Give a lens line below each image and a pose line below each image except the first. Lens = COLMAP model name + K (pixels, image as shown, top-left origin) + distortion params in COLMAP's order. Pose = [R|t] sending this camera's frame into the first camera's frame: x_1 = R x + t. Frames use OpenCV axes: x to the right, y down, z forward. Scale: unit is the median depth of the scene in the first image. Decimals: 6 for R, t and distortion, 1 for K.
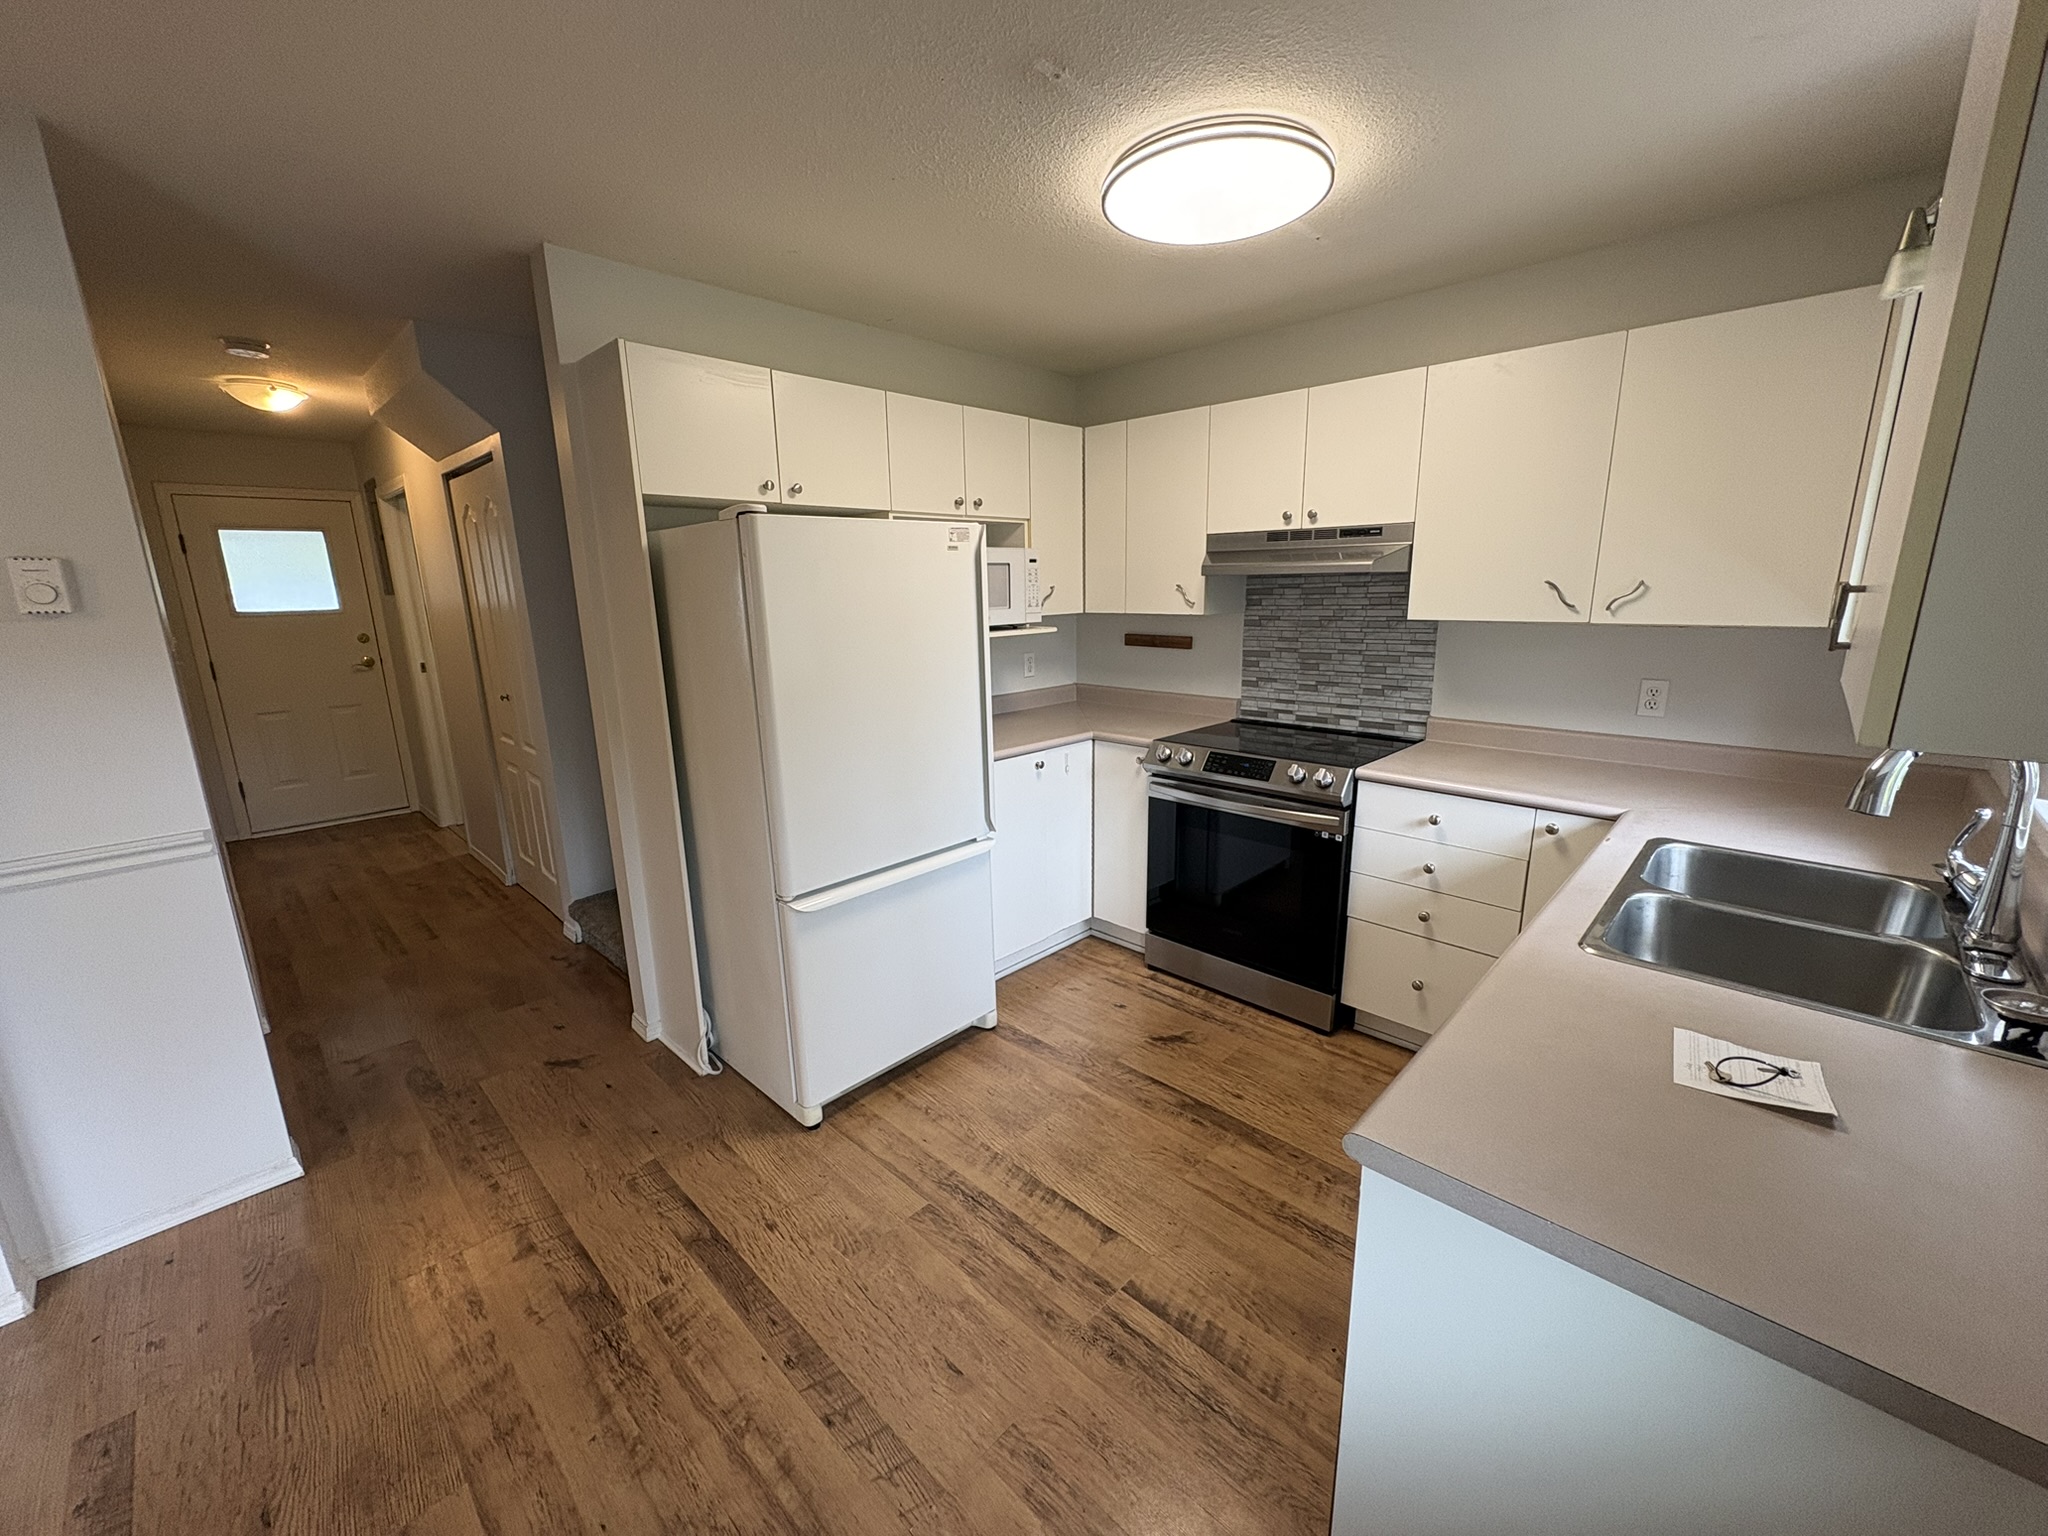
lens RADIAL K [[808.4, 0, 1024.0], [0, 808.4, 768.0], [0, 0, 1]] dist [0.001902, 0.000027]
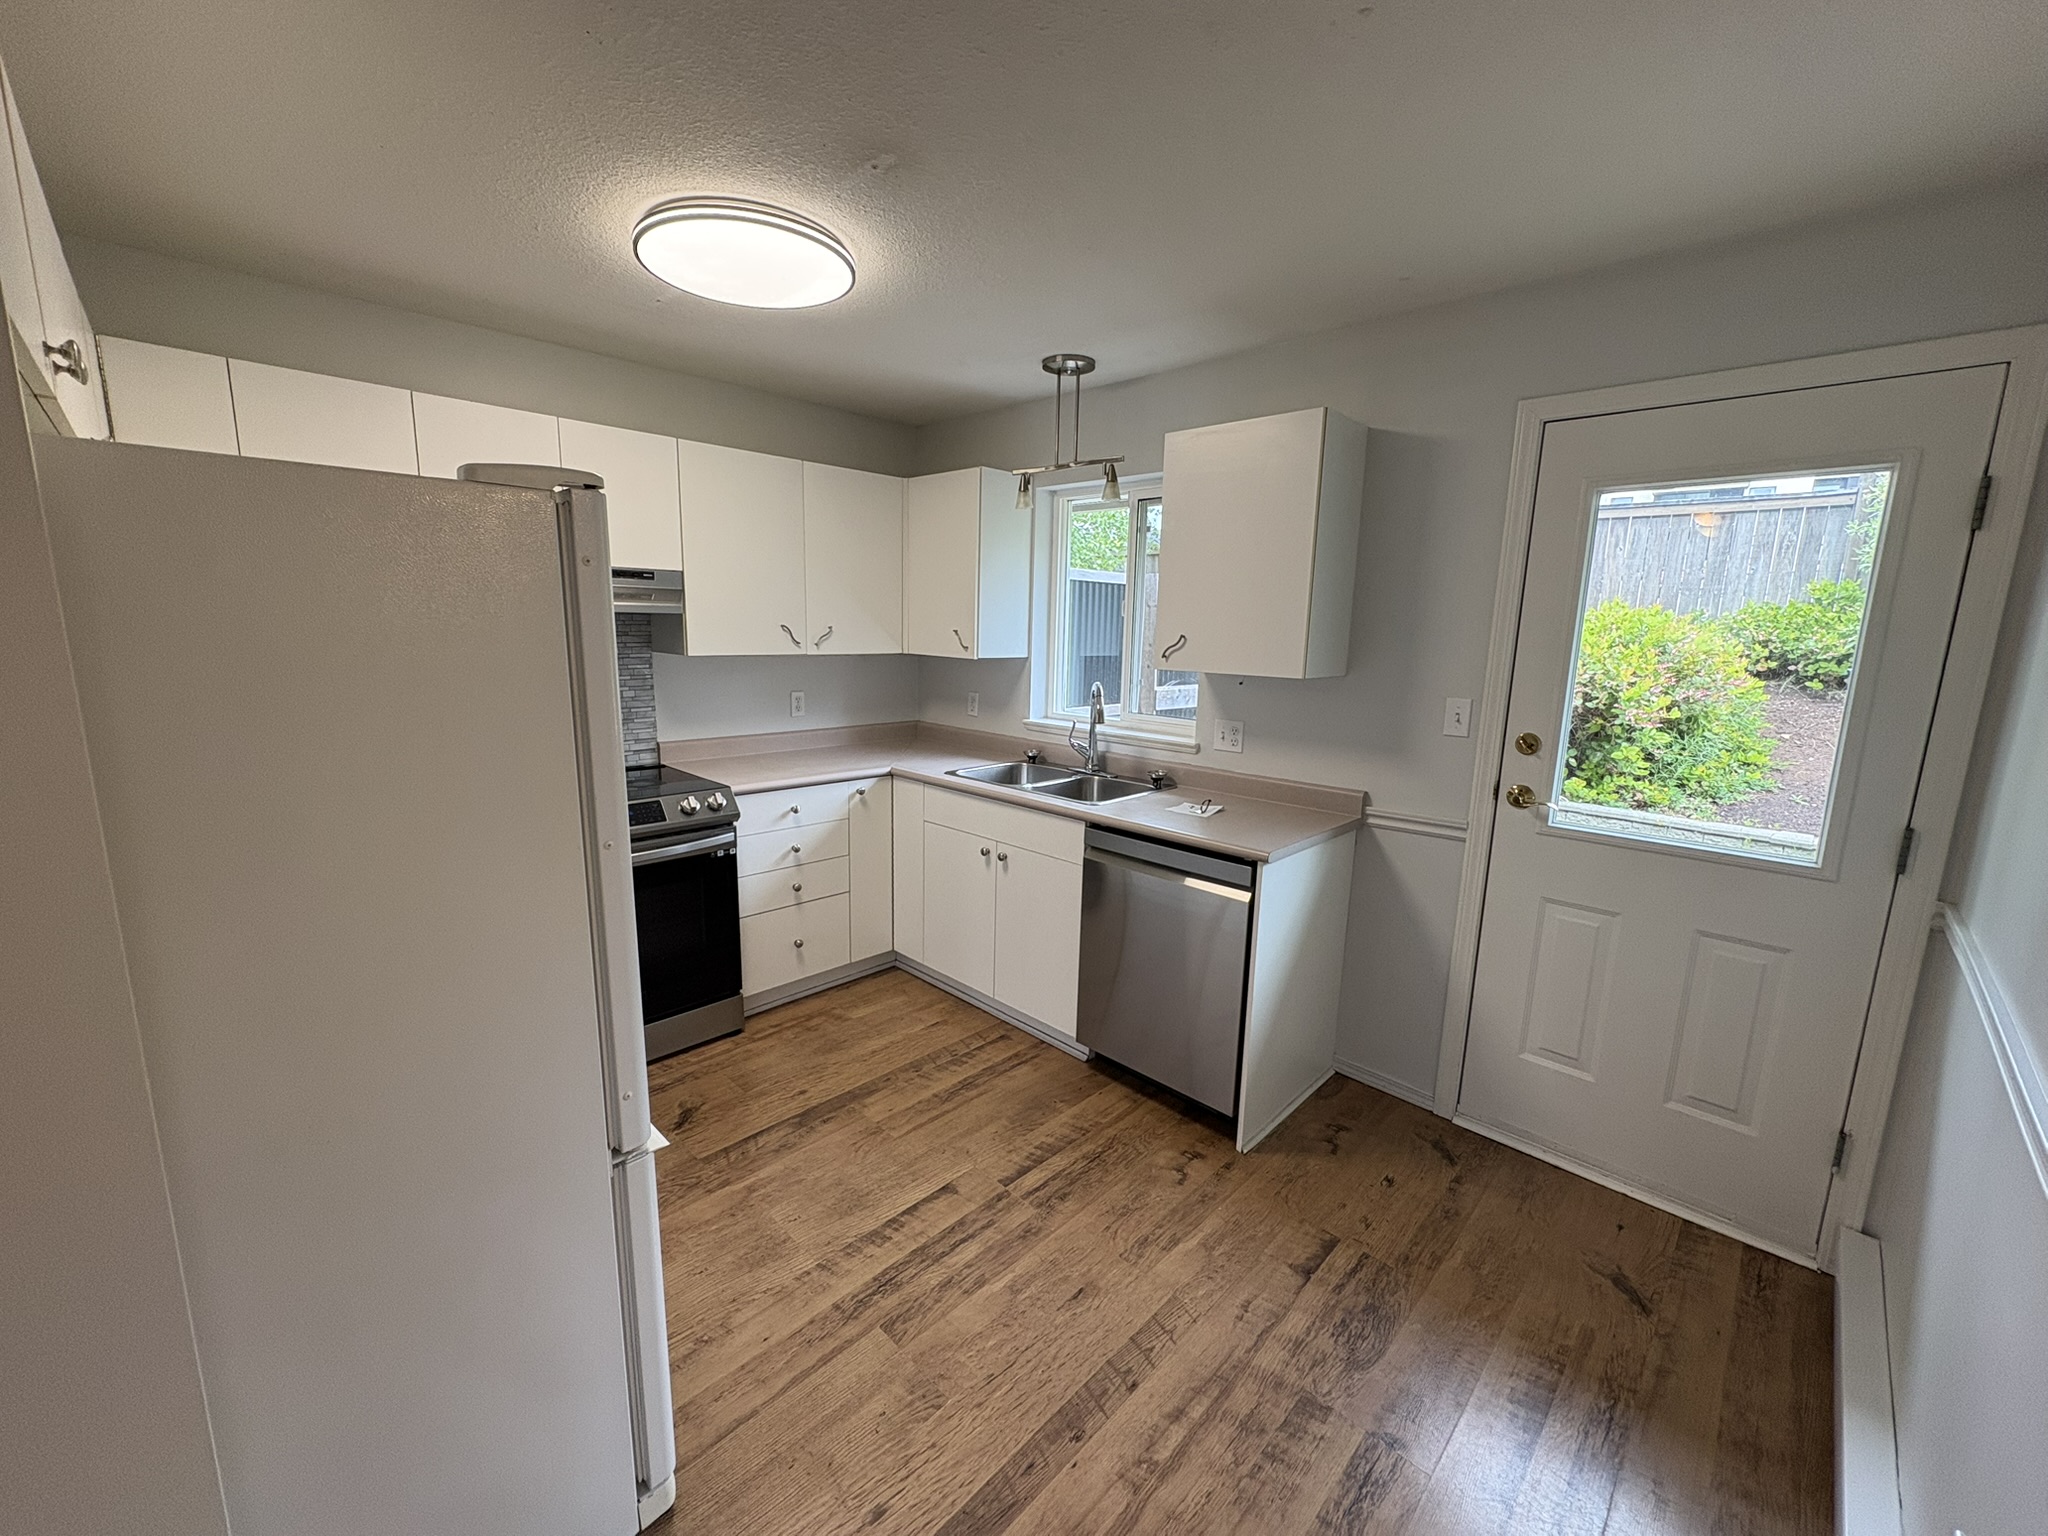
lens RADIAL K [[808.4, 0, 1024.0], [0, 808.4, 768.0], [0, 0, 1]] dist [0.001902, 0.000027]
pose [[0.009334, -0.159036, 0.987229, -0.927563], [0.201594, 0.967300, 0.153920, -0.154372], [-0.979425, 0.197583, 0.041089, 0.729143]]
